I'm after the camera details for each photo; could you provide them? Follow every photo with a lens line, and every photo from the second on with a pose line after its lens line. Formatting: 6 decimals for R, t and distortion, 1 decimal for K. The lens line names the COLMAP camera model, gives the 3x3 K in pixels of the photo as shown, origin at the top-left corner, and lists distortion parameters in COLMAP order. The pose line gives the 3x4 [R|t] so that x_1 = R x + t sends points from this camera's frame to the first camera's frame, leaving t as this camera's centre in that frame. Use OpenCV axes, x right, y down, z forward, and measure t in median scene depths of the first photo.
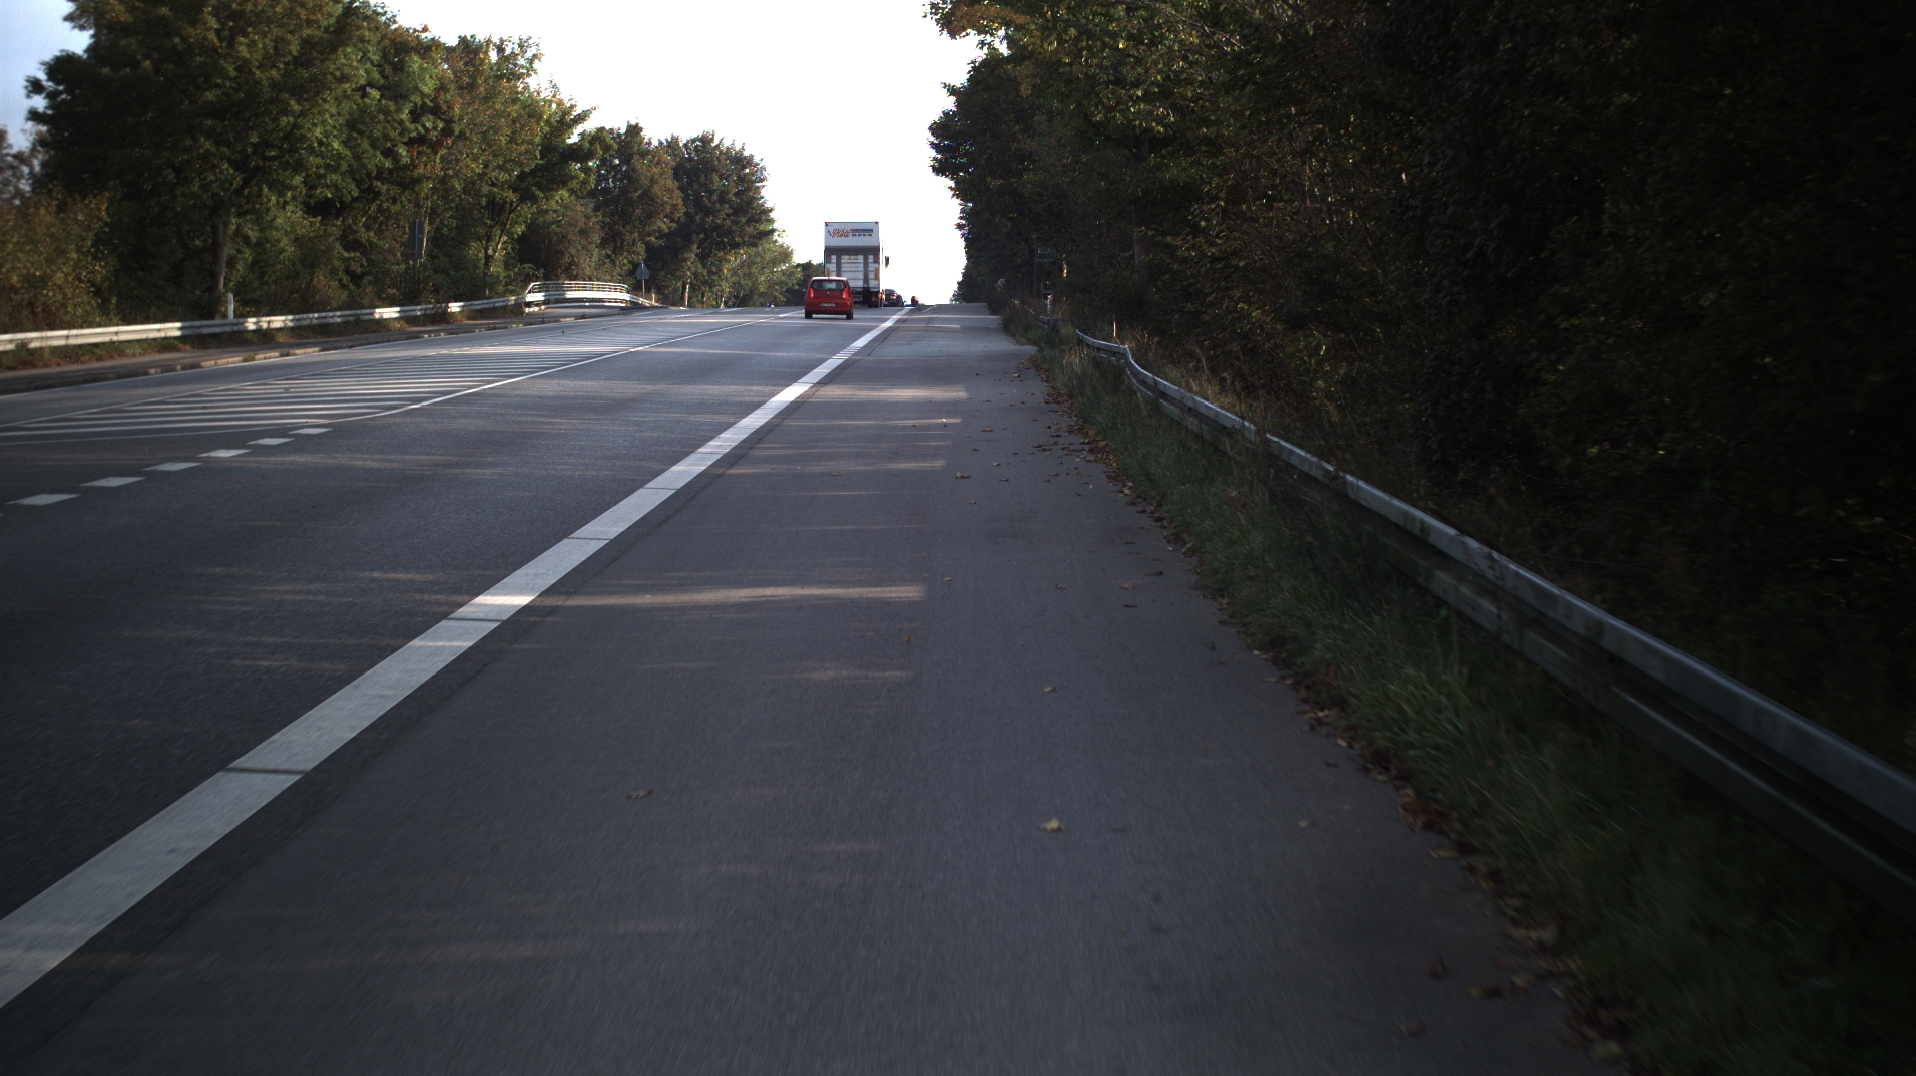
lens RADIAL K [[1572.7, 0, 952.3], [0, 1572.7, 529.6], [0, 0, 1]] dist [-0.058373, 0.010472]
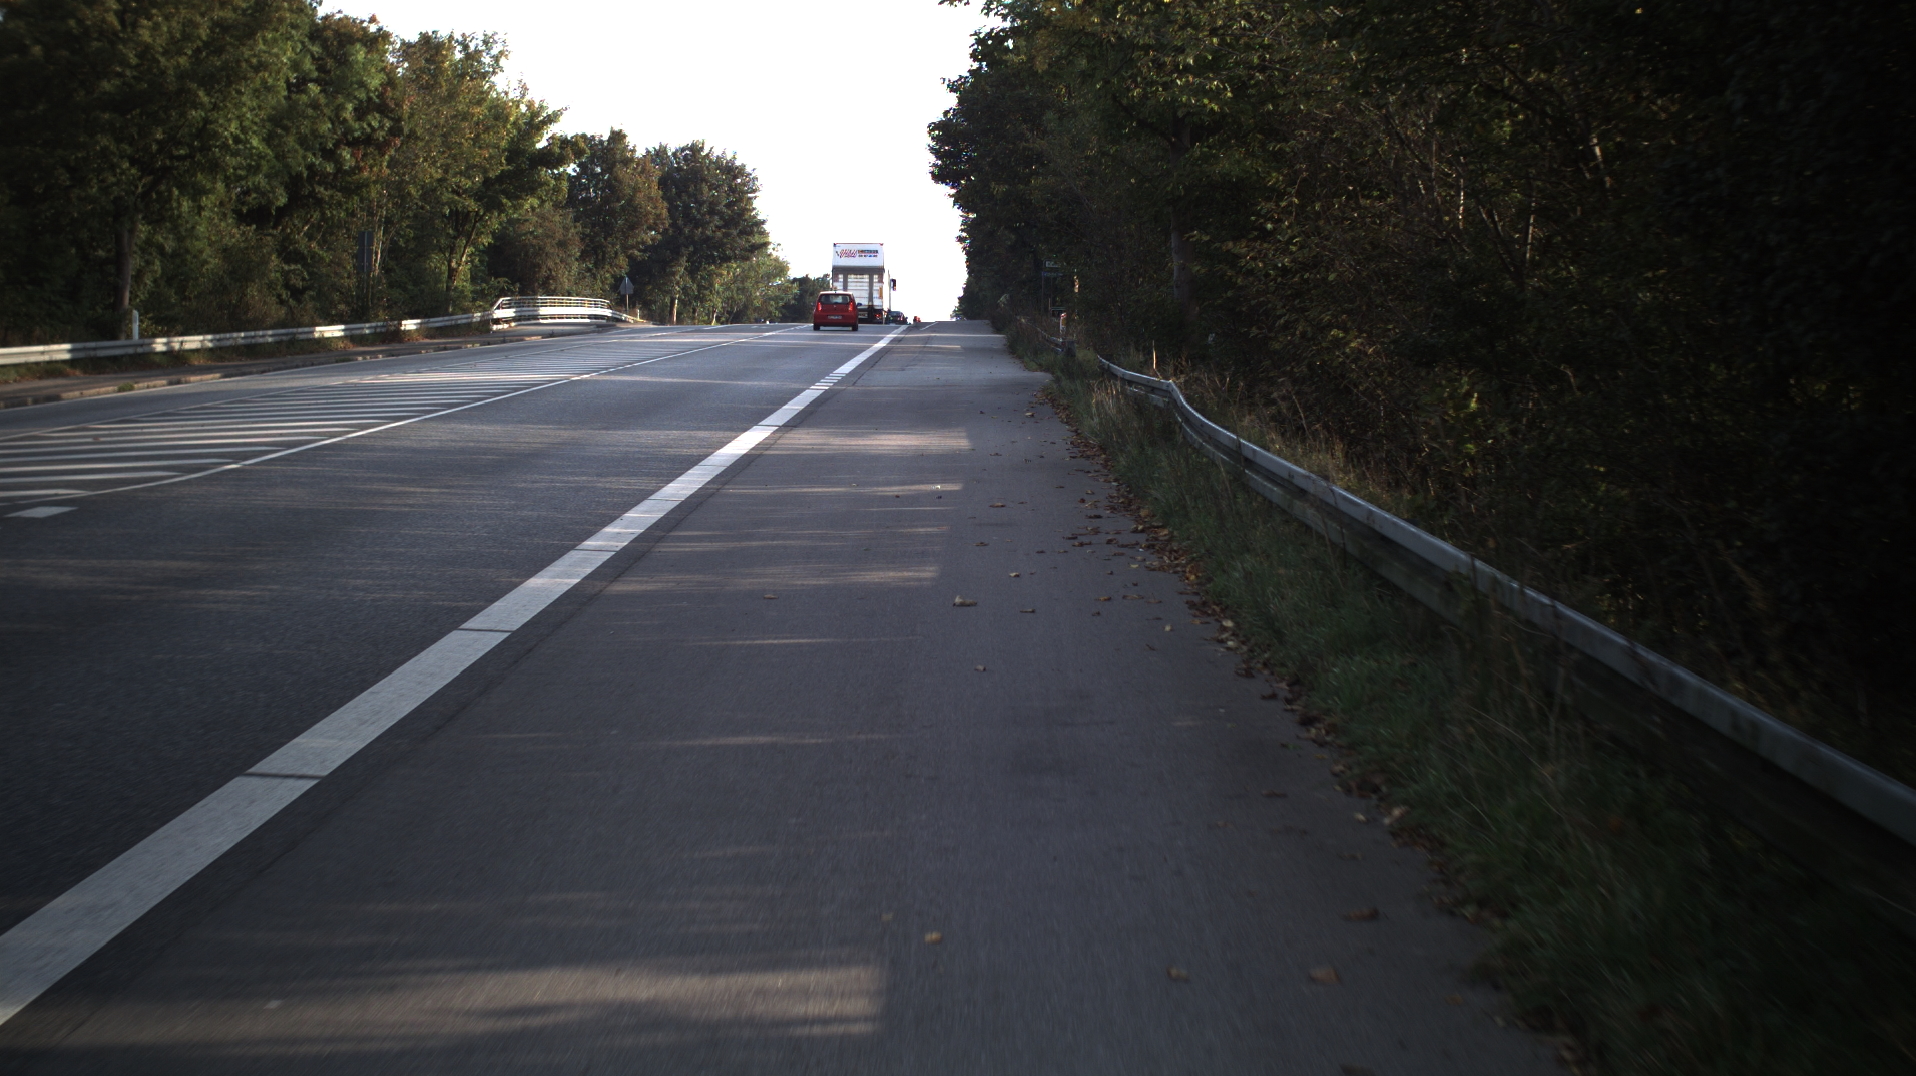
lens RADIAL K [[1572.7, 0, 958.3], [0, 1572.7, 543.8], [0, 0, 1]] dist [-0.058373, 0.010472]
pose [[0.999994, 0.001011, 0.003164, 0.000740], [-0.001010, 0.999999, -0.000469, -0.019323], [-0.003165, 0.000466, 0.999995, 0.117164]]
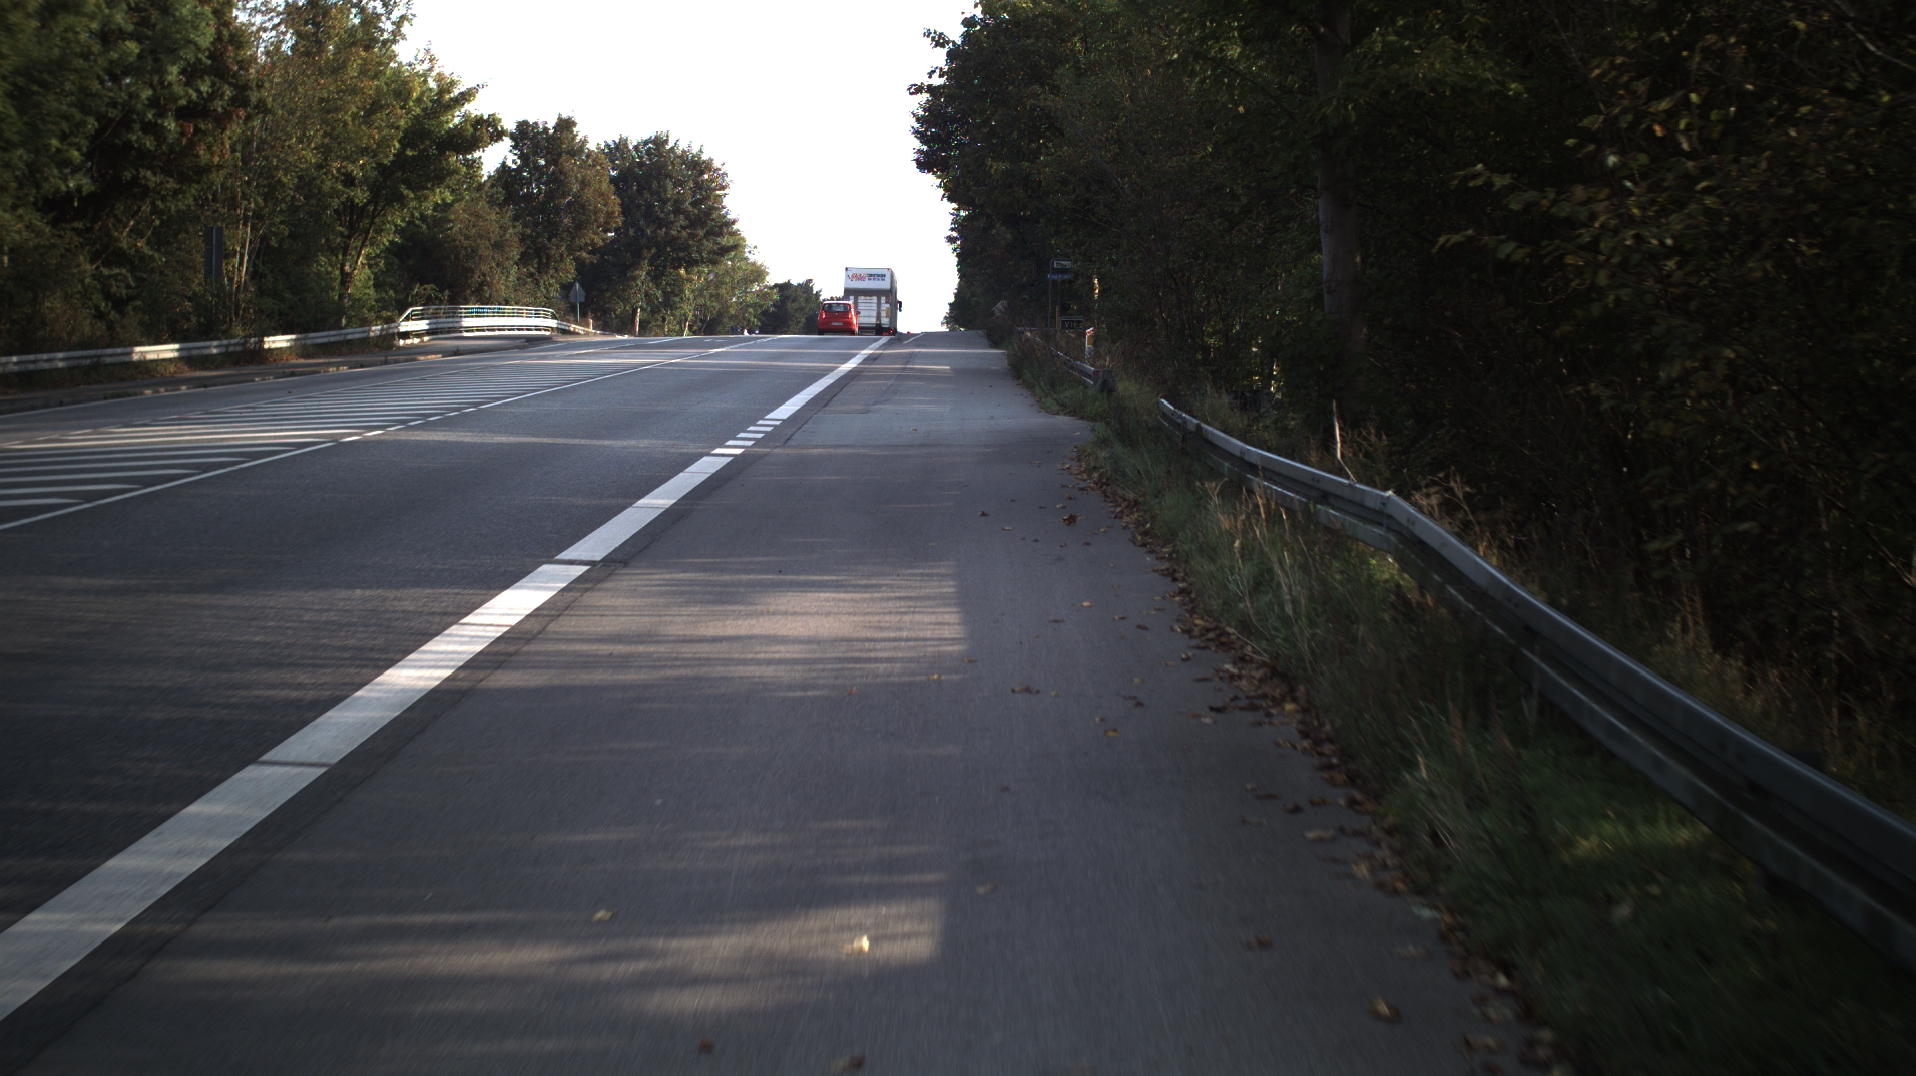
lens RADIAL K [[1572.7, 0, 957.8], [0, 1572.7, 539.2], [0, 0, 1]] dist [-0.058373, 0.010472]
pose [[0.999964, -0.003535, 0.007685, 0.003059], [0.003586, 0.999972, -0.006635, -0.057791], [-0.007661, 0.006662, 0.999948, 0.351373]]
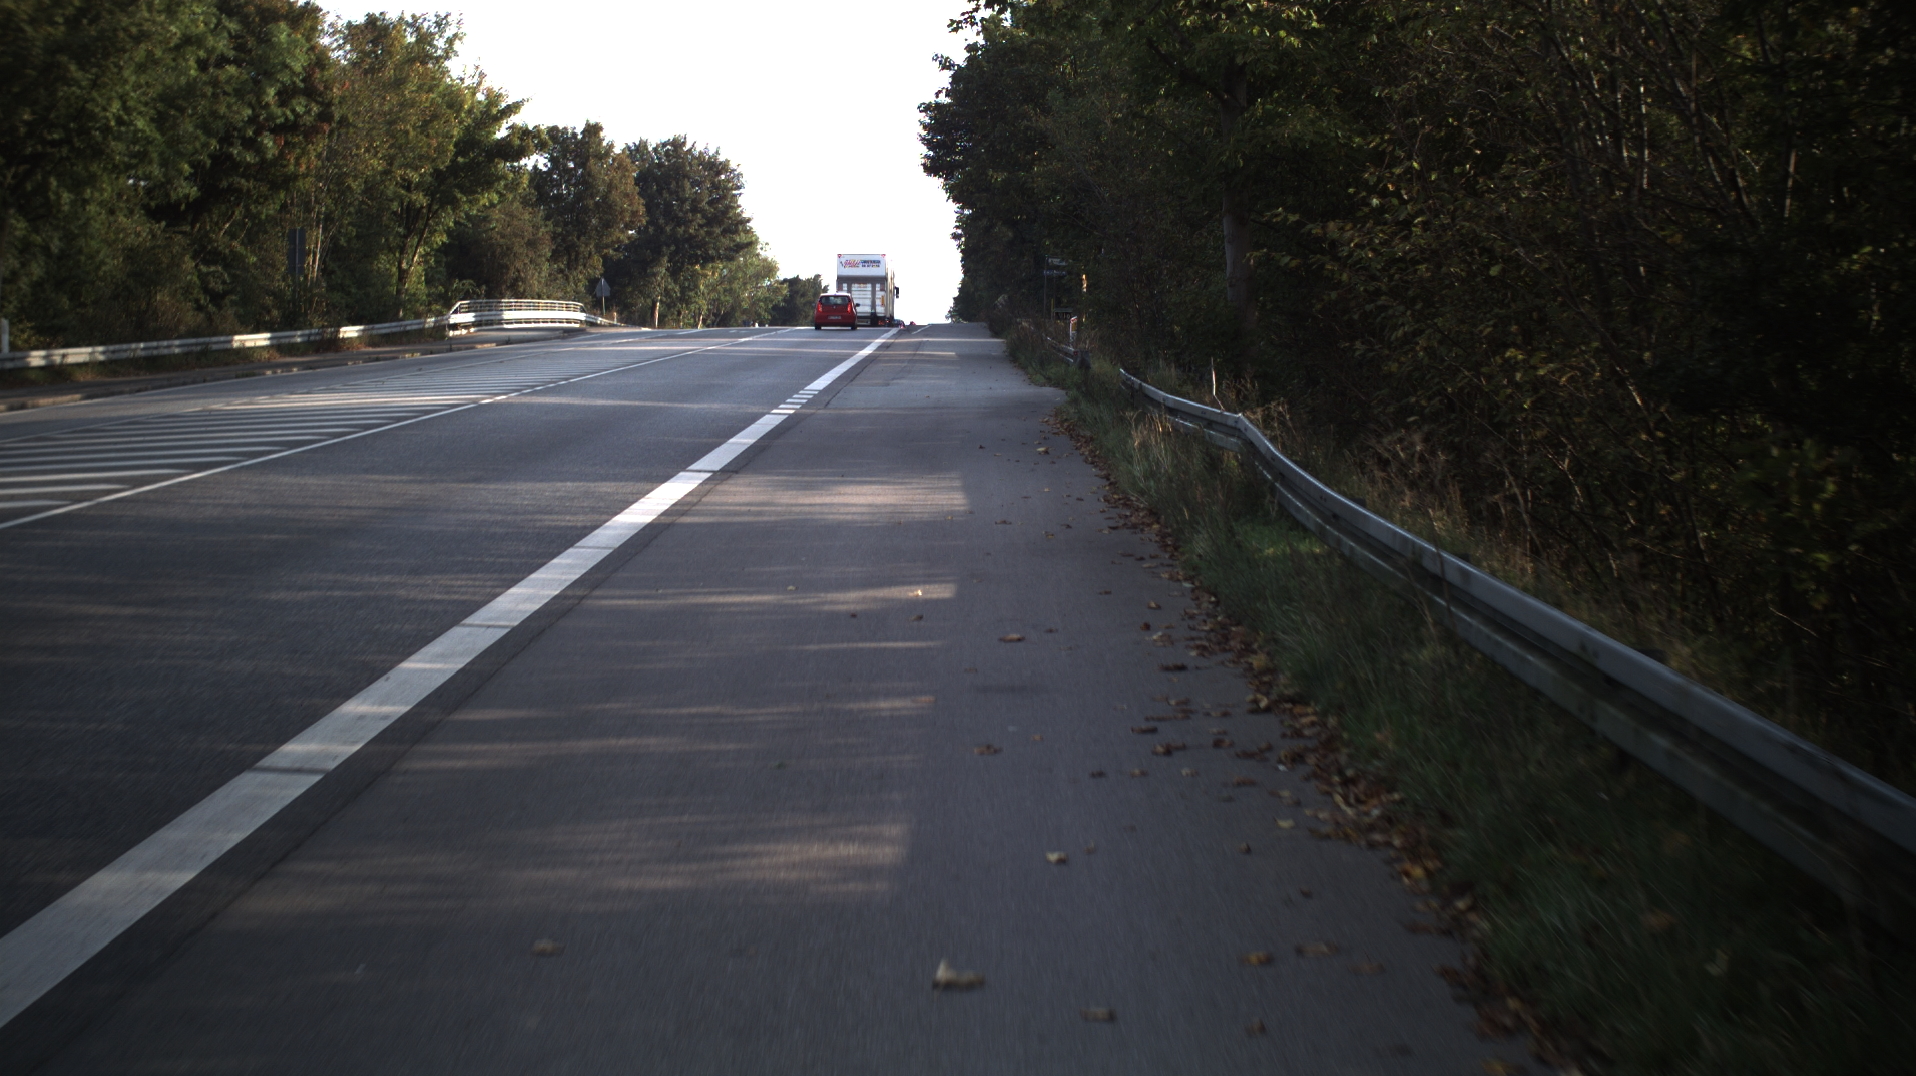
lens RADIAL K [[1572.7, 0, 960.0], [0, 1572.7, 537.9], [0, 0, 1]] dist [-0.058373, 0.010472]
pose [[0.999970, -0.004472, 0.006293, 0.001948], [0.004498, 0.999981, -0.004141, -0.038562], [-0.006274, 0.004169, 0.999972, 0.234369]]
